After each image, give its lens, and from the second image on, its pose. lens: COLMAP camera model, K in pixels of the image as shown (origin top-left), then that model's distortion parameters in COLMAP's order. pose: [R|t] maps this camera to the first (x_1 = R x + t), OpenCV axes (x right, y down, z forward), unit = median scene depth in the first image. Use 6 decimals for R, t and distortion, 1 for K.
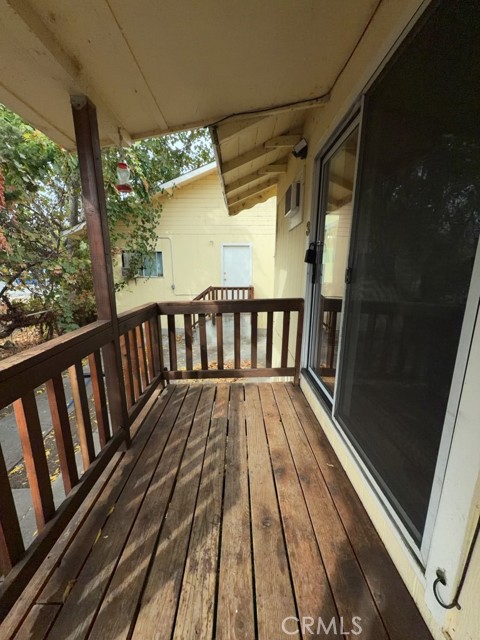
lens RADIAL K [[243.9, 0, 217.7], [0, 243.9, 316.2], [0, 0, 1]] dist [-0.000211, -0.000129]
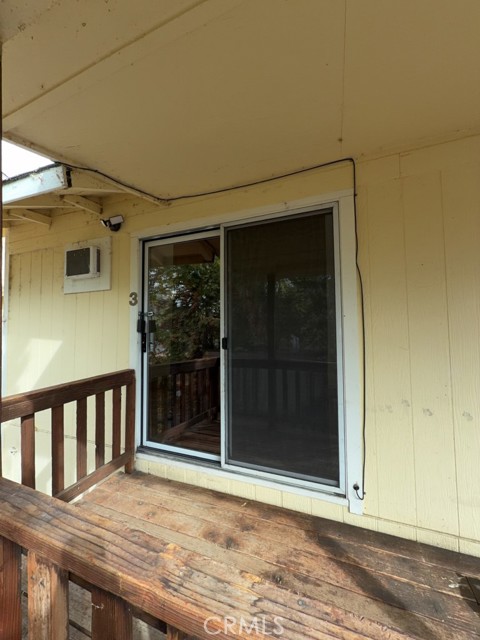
lens RADIAL K [[255.2, 0, 240.0], [0, 255.2, 320.0], [0, 0, 1]] dist [-0.001106, -0.000032]
pose [[0.376151, 0.025809, 0.926199, -0.577824], [0.195444, 0.974911, -0.106541, -0.102898], [-0.905711, 0.221095, 0.361669, 0.315369]]
